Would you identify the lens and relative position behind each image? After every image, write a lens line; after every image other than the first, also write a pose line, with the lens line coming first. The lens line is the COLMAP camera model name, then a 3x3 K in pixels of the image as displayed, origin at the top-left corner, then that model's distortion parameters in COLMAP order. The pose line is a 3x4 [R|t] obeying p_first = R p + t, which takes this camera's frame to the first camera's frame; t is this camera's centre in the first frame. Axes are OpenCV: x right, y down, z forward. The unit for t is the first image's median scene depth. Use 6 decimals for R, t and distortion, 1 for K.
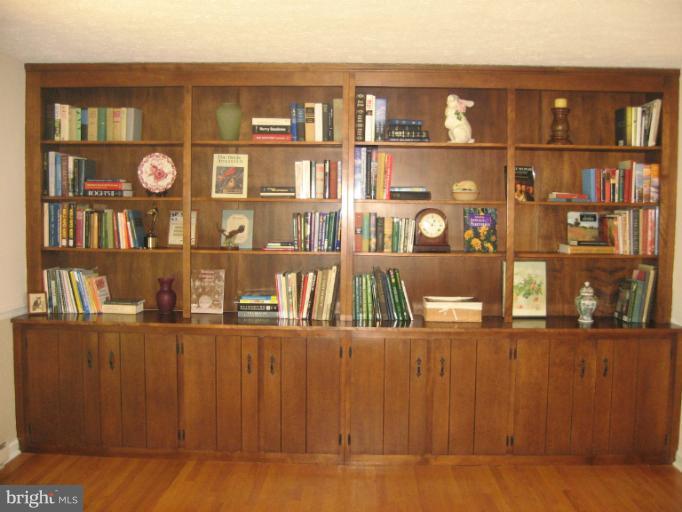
lens RADIAL K [[720.7, 0, 341.0], [0, 720.7, 256.0], [0, 0, 1]] dist [-0.122541, 0.018595]
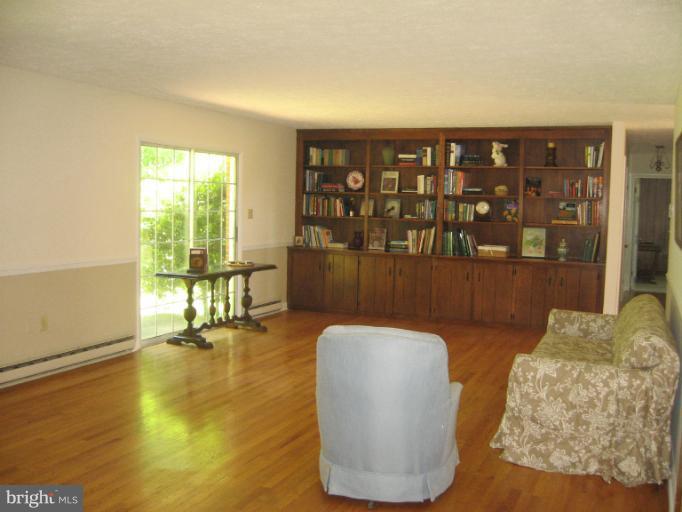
lens RADIAL K [[720.7, 0, 341.0], [0, 720.7, 256.0], [0, 0, 1]] dist [-0.122541, 0.018595]
pose [[0.924388, 0.040690, -0.379276, 0.518821], [-0.038624, 0.999168, 0.013057, 0.079318], [0.379492, 0.002579, 0.925191, -0.976432]]
